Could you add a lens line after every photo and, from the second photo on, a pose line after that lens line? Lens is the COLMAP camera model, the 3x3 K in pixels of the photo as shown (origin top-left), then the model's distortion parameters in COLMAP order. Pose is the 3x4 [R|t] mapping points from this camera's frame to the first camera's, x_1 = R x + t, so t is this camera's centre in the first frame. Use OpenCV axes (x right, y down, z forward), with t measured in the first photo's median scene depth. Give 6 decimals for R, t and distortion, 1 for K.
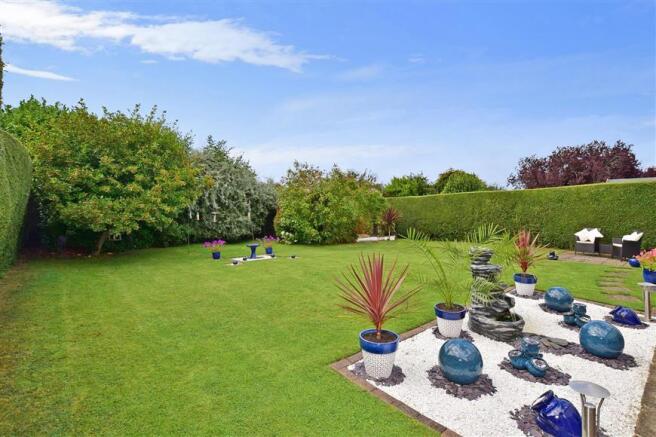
lens RADIAL K [[310.7, 0, 329.8], [0, 310.7, 209.5], [0, 0, 1]] dist [-0.000178, -0.000009]
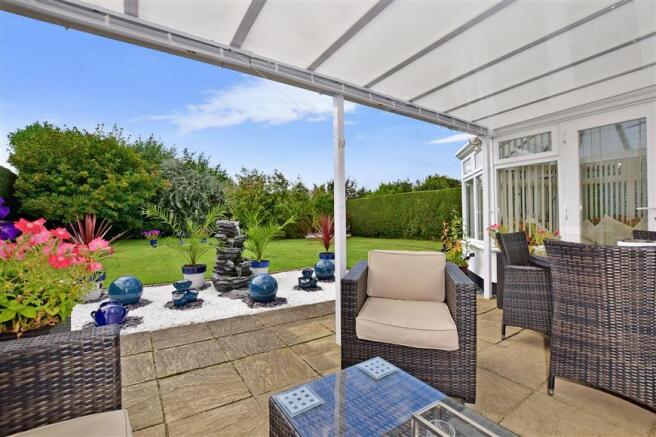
lens RADIAL K [[288.2, 0, 328.0], [0, 288.2, 218.5], [0, 0, 1]] dist [-0.022997, 0.000016]
pose [[0.994019, 0.000914, -0.109201, 0.477784], [-0.000426, 0.999990, 0.004489, 0.048437], [0.109204, -0.004416, 0.994010, -0.058819]]
